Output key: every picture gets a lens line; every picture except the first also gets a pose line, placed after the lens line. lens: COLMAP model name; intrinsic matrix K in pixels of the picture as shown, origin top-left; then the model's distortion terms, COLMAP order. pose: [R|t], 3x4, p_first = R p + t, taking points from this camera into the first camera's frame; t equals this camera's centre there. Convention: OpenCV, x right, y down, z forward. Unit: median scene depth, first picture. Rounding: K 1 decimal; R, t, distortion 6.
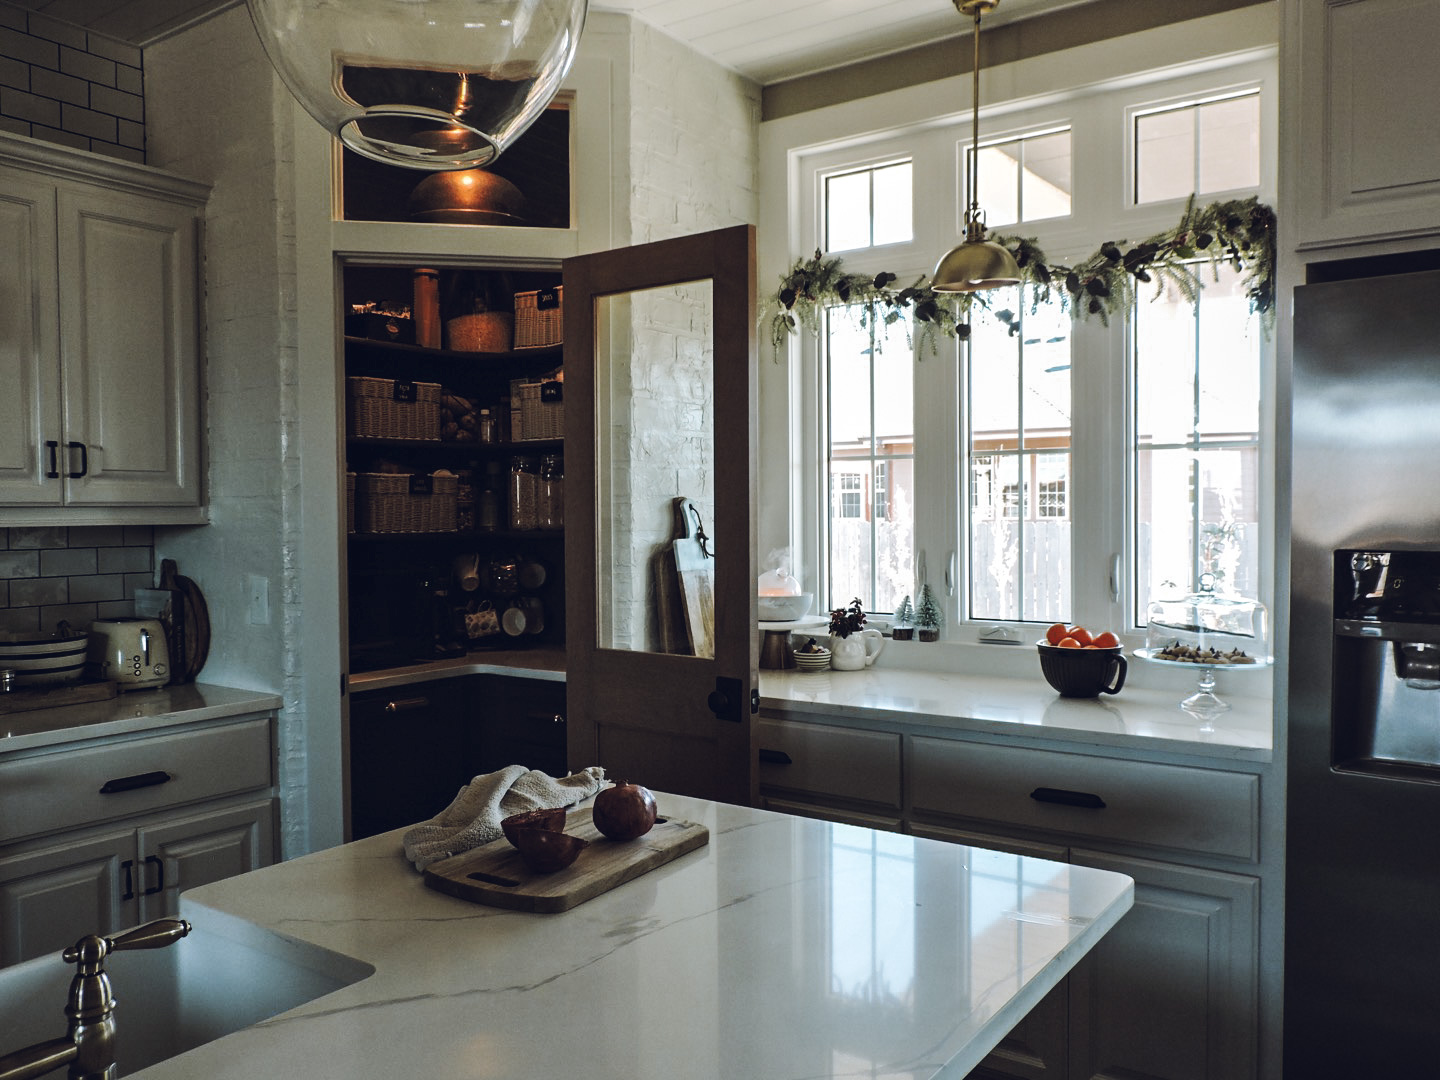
lens RADIAL K [[1140.7, 0, 725.0], [0, 1140.7, 546.0], [0, 0, 1]] dist [-0.016558, 0.002474]
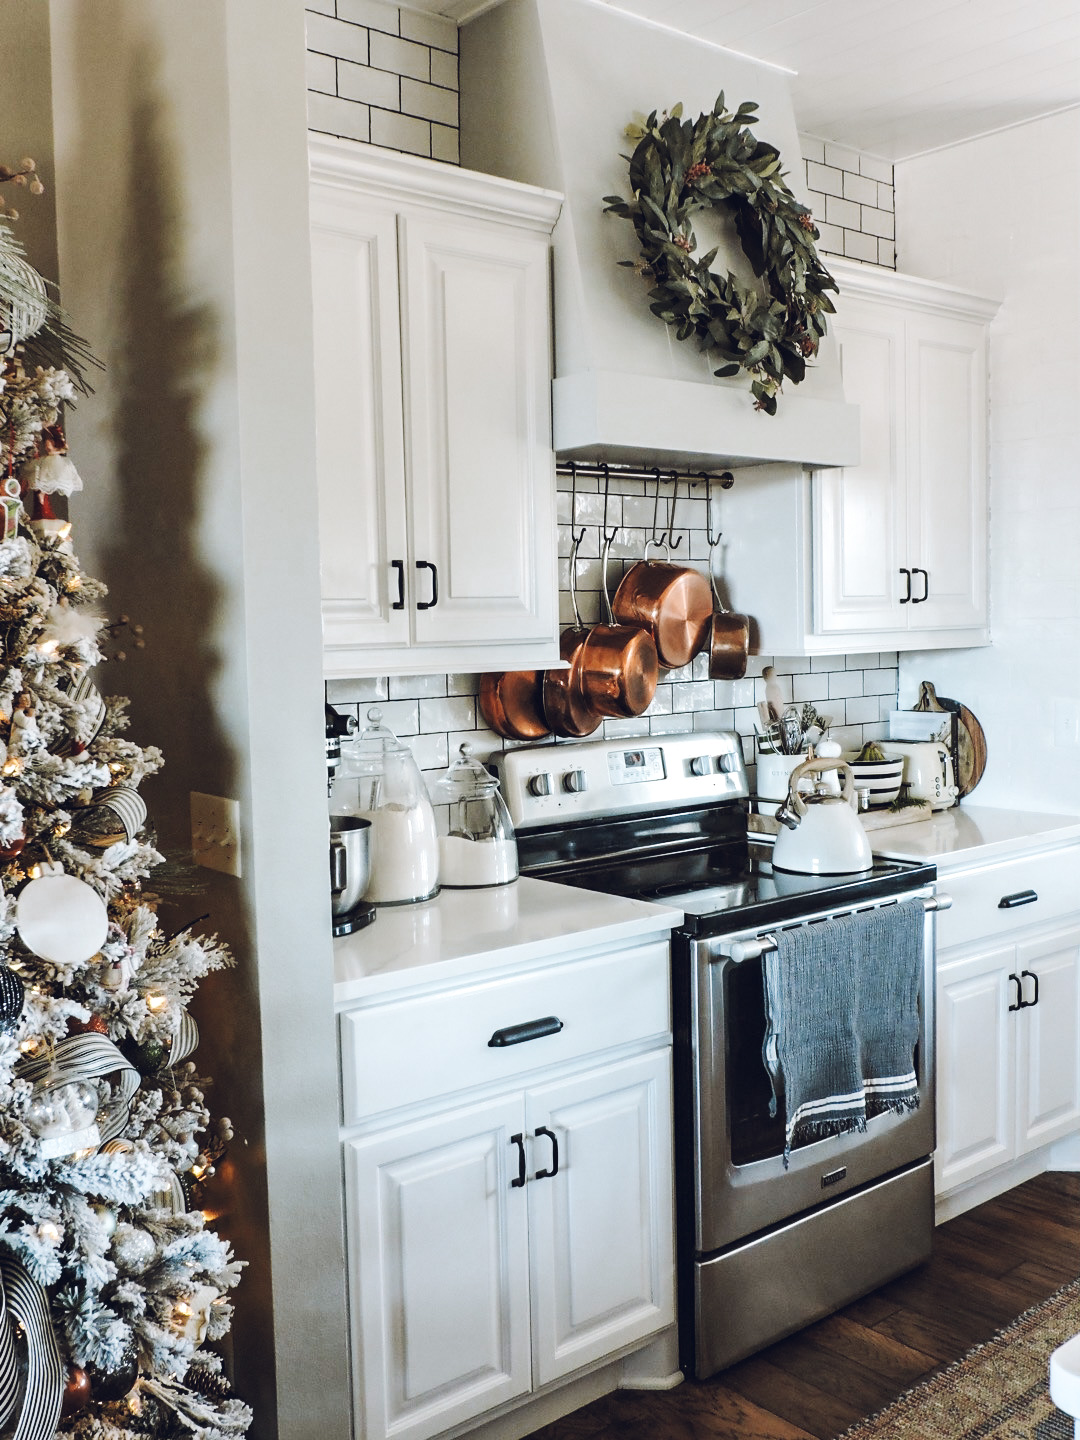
lens RADIAL K [[1372.9, 0, 547.3], [0, 1372.9, 710.1], [0, 0, 1]] dist [-0.020397, 0.000000]
pose [[0.965997, 0.002909, -0.258535, -0.512944], [0.007444, 0.999209, 0.039057, -0.012946], [0.258444, -0.039654, 0.965212, -0.253947]]
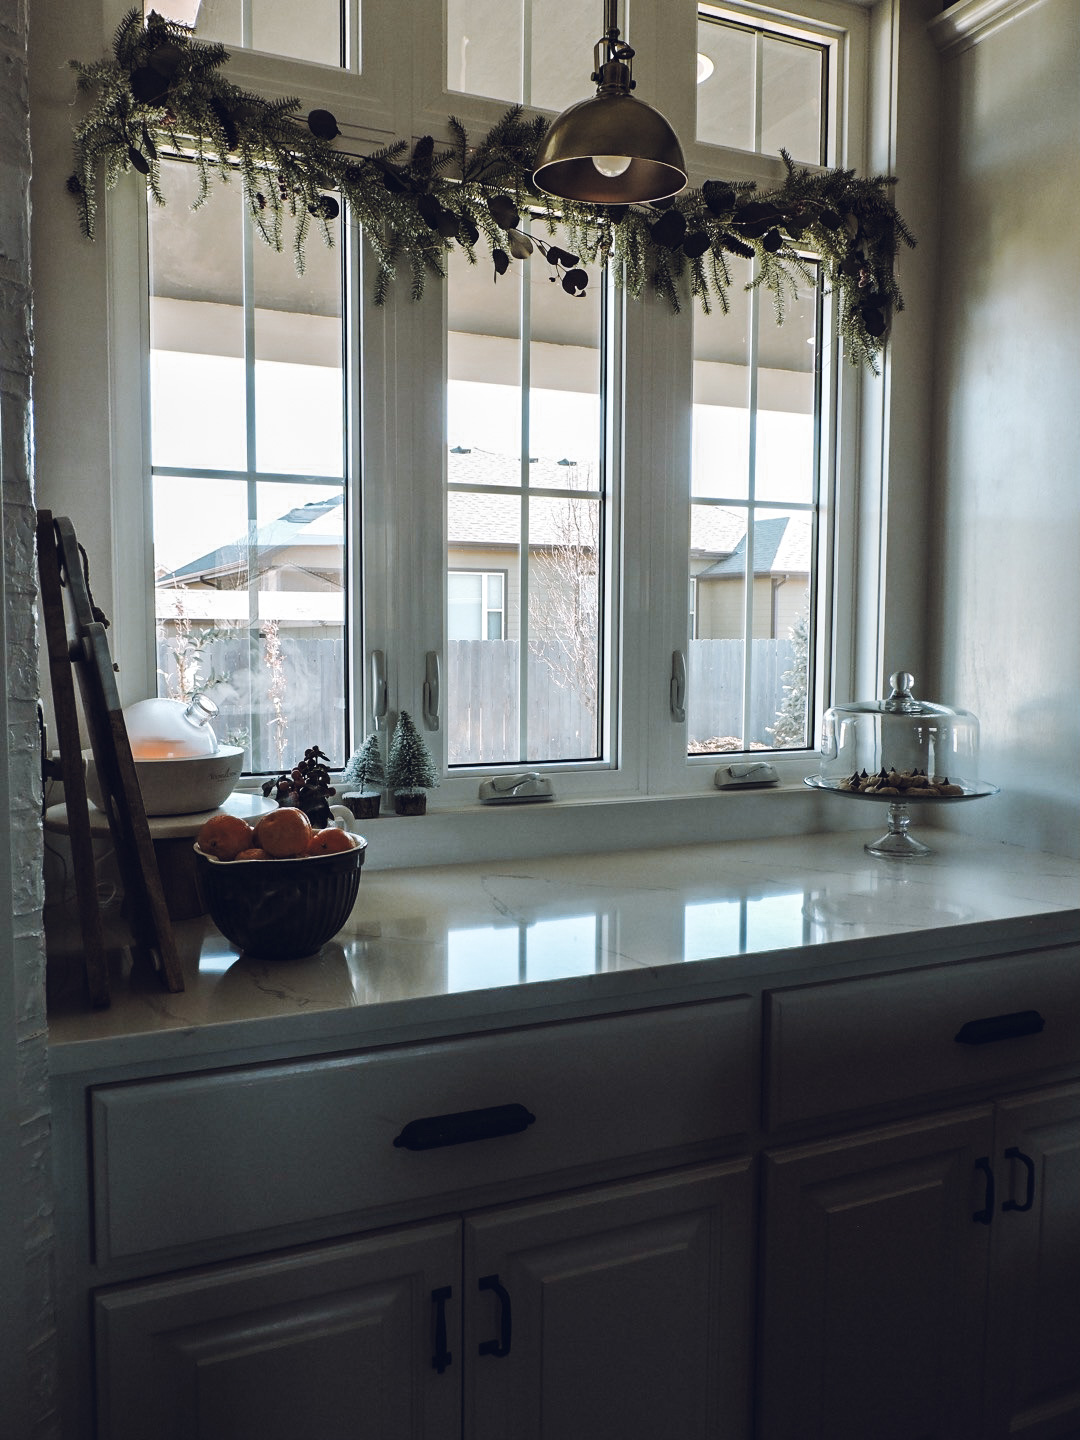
lens RADIAL K [[1140.7, 0, 541.4], [0, 1140.7, 716.7], [0, 0, 1]] dist [-0.016558, 0.002474]
pose [[0.512037, -0.055378, 0.857176, -0.283333], [0.017263, 0.998382, 0.054188, 0.006999], [-0.858790, -0.012949, 0.512165, 0.695609]]
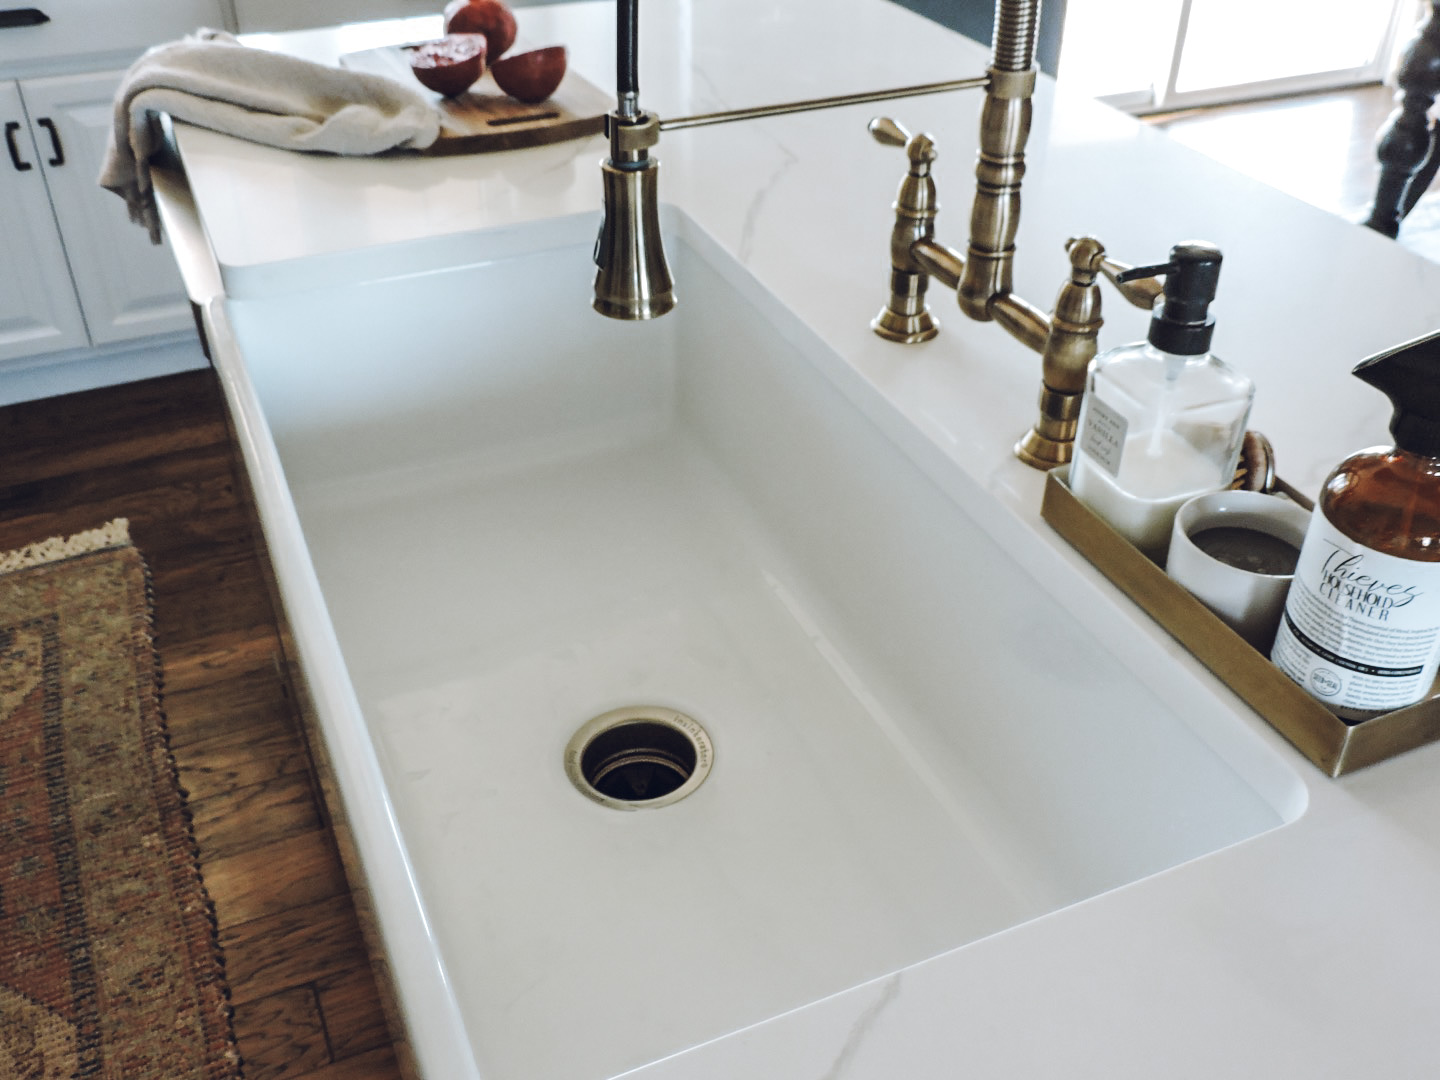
lens RADIAL K [[1372.9, 0, 720.3], [0, 1372.9, 549.7], [0, 0, 1]] dist [-0.020397, 0.000000]
pose [[0.516416, -0.483420, 0.706838, -0.444303], [0.019553, 0.831861, 0.554639, -0.000490], [-0.856115, -0.272603, 0.439039, 0.152289]]
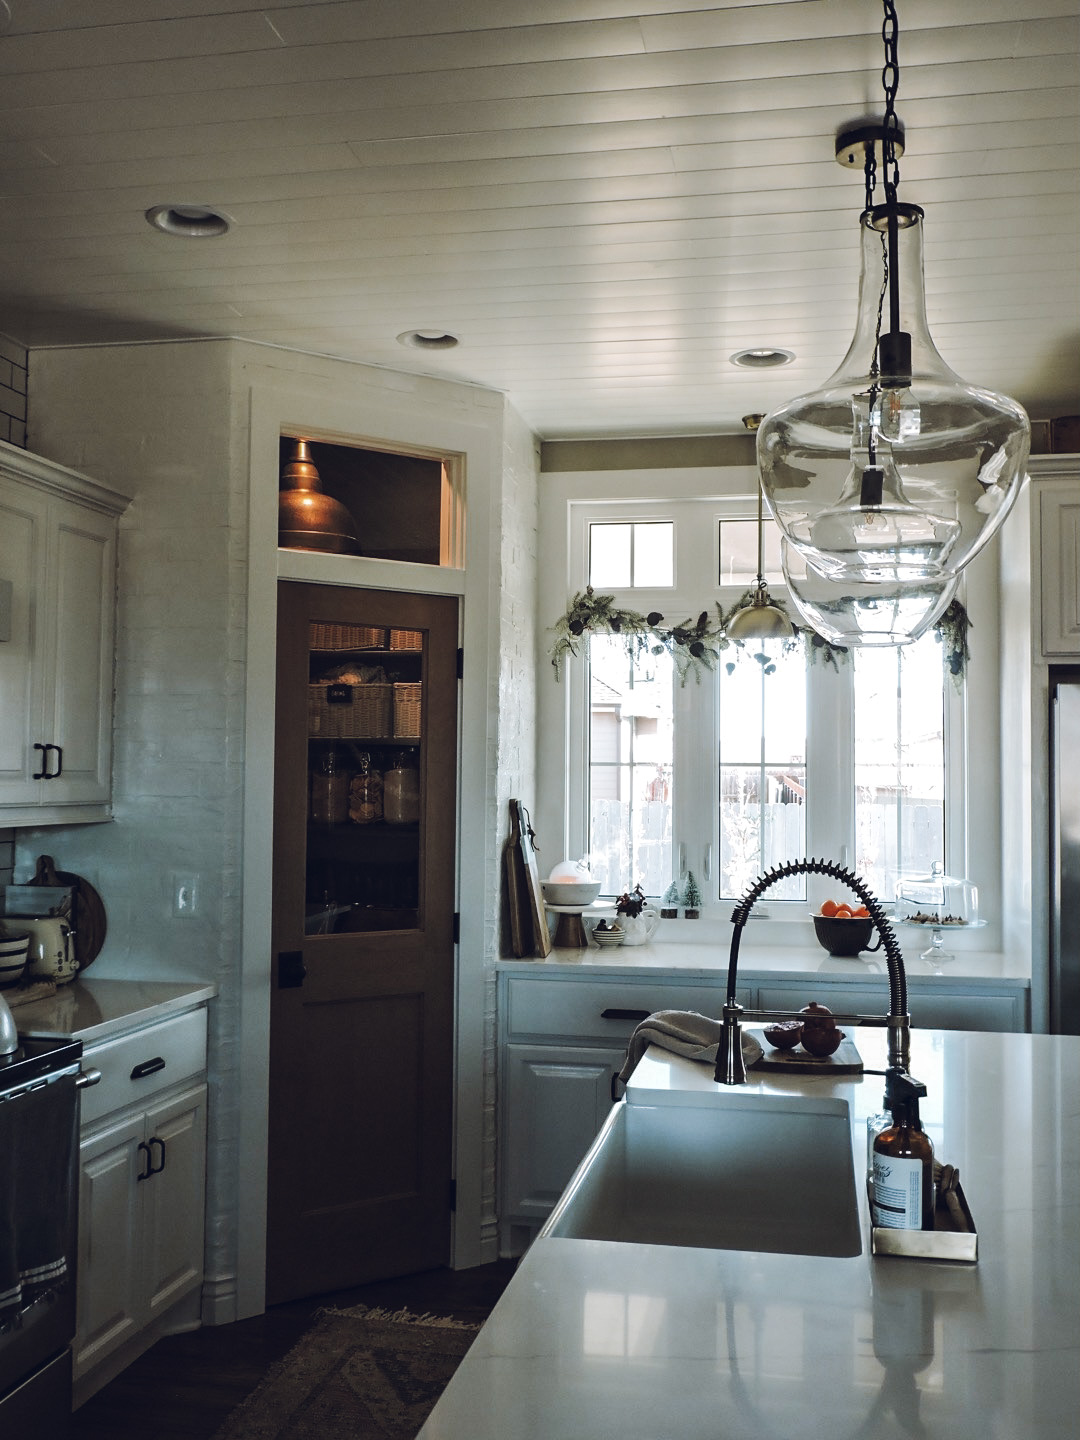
lens RADIAL K [[1372.9, 0, 541.0], [0, 1372.9, 714.7], [0, 0, 1]] dist [-0.020397, 0.000000]
pose [[0.911515, 0.033917, 0.409866, -0.604798], [-0.002431, 0.997021, -0.077098, -0.020623], [-0.411260, 0.069279, 0.908881, -0.287831]]
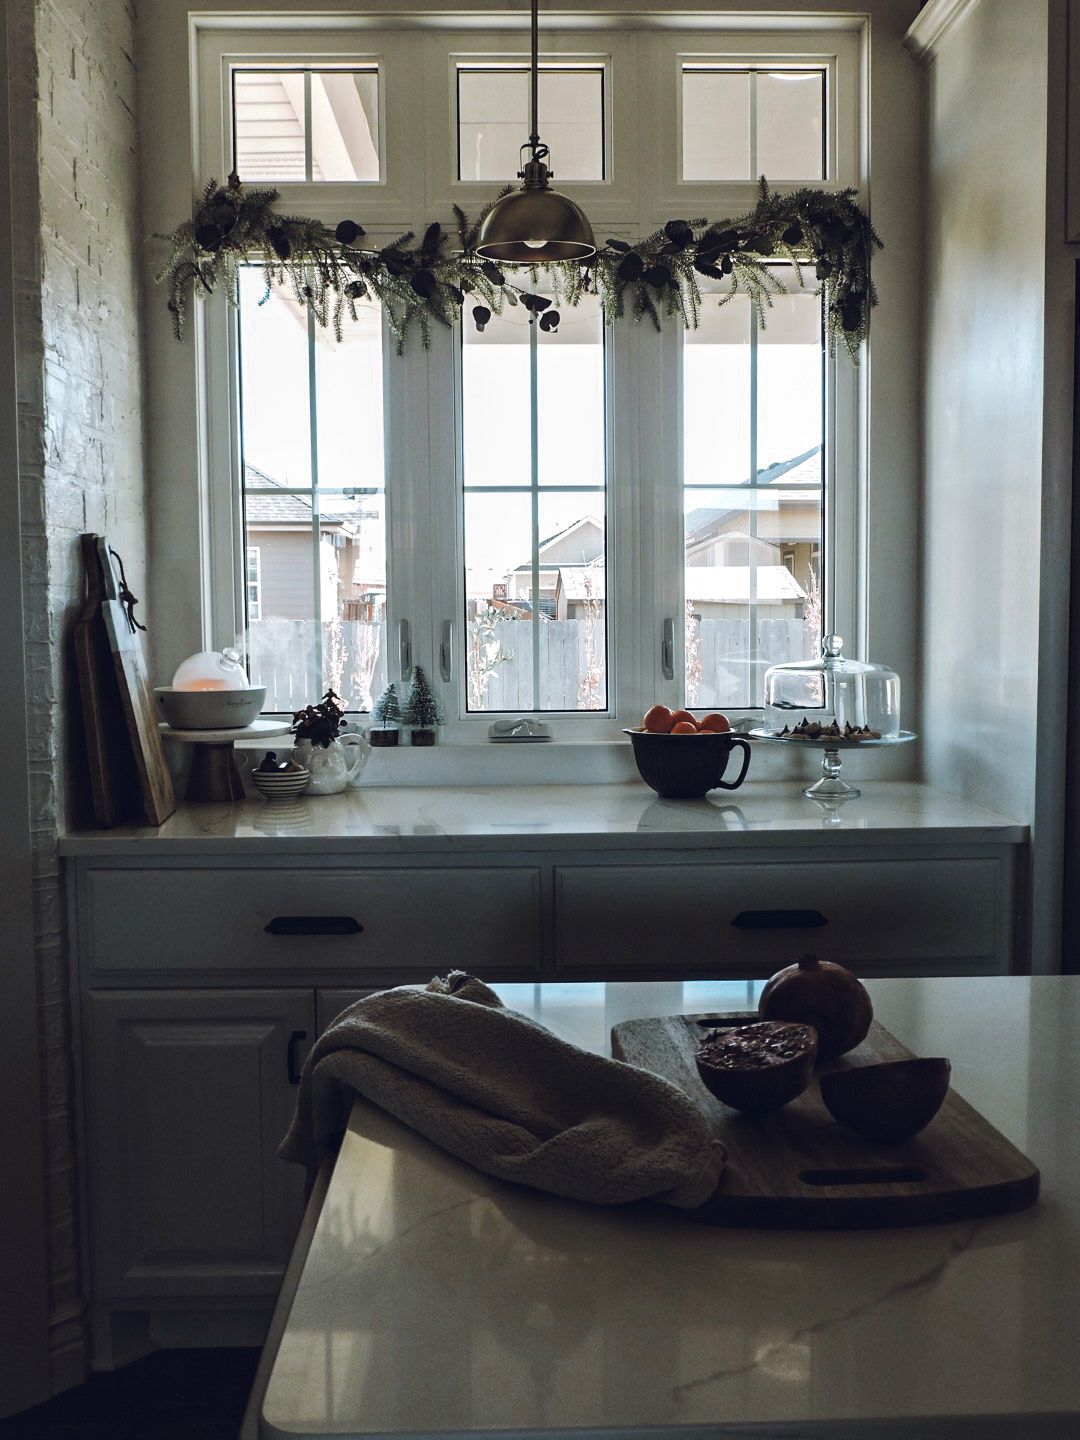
lens RADIAL K [[1372.9, 0, 540.6], [0, 1372.9, 709.6], [0, 0, 1]] dist [-0.020397, 0.000000]
pose [[0.802803, -0.041900, 0.594770, -0.296795], [0.020346, 0.998872, 0.042904, 0.026398], [-0.595897, -0.022342, 0.802750, 0.269016]]
